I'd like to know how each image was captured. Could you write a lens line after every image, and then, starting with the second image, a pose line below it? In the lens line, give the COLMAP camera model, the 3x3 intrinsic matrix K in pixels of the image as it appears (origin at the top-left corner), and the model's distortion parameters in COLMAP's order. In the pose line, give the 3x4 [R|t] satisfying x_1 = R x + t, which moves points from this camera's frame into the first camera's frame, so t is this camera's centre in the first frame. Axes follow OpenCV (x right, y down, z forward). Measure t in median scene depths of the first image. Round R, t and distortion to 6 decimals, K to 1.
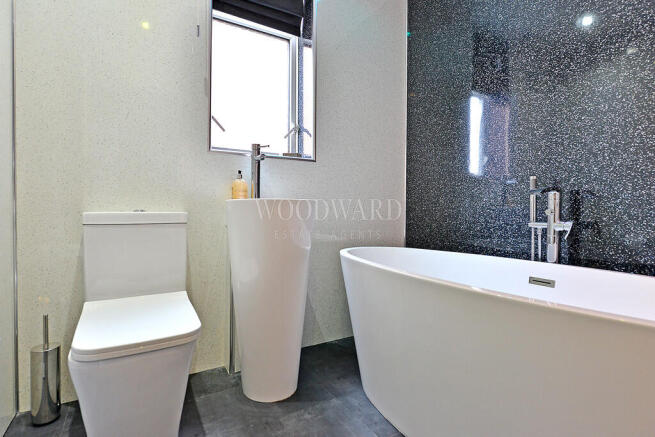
lens RADIAL K [[322.9, 0, 328.6], [0, 322.9, 219.3], [0, 0, 1]] dist [-0.014362, -0.002211]
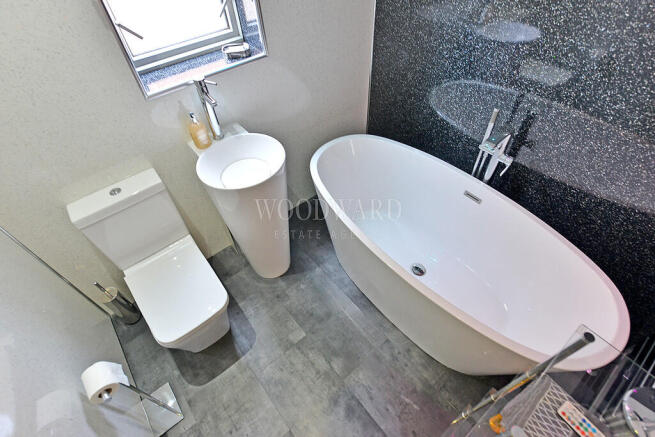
lens RADIAL K [[322.9, 0, 329.3], [0, 322.9, 221.3], [0, 0, 1]] dist [-0.014362, -0.002211]
pose [[0.988235, -0.136887, 0.068218, -0.001164], [0.040928, 0.666456, 0.744420, -0.678229], [-0.147366, -0.732870, 0.664217, 0.151052]]
